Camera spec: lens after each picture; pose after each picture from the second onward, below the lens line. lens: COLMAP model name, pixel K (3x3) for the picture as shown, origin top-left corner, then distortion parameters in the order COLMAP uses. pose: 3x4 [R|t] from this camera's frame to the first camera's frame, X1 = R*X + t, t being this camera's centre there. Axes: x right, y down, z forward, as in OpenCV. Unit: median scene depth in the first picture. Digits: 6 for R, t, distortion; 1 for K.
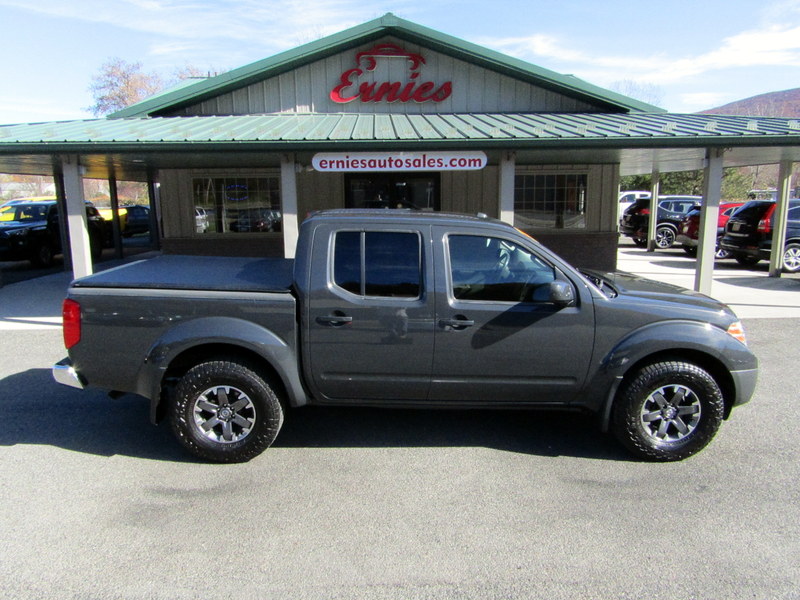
lens RADIAL K [[576.5, 0, 385.7], [0, 576.5, 299.8], [0, 0, 1]] dist [-0.007305, -0.002429]
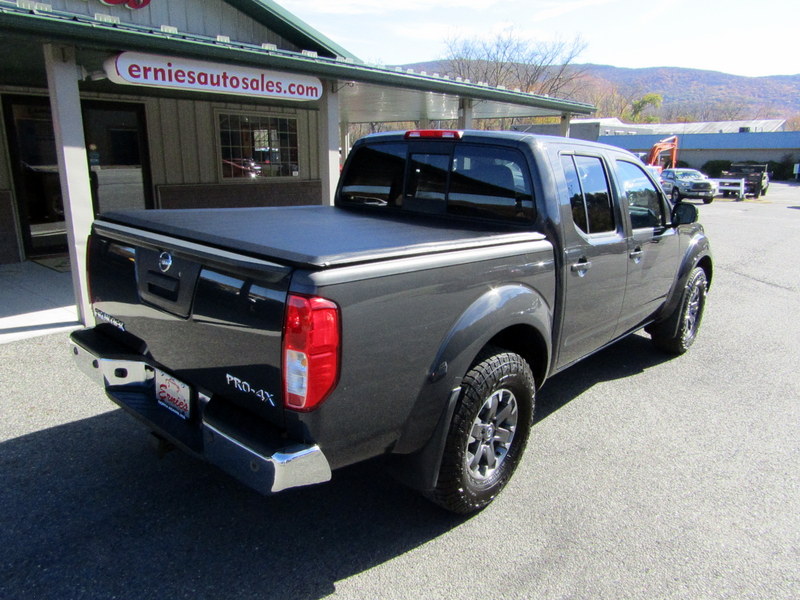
lens RADIAL K [[567.4, 0, 390.6], [0, 567.4, 297.7], [0, 0, 1]] dist [-0.005697, 0.000907]
pose [[0.679514, -0.161689, 0.715624, -0.414090], [0.119828, 0.986774, 0.109171, -0.015717], [-0.723811, 0.011568, 0.689902, 0.345795]]
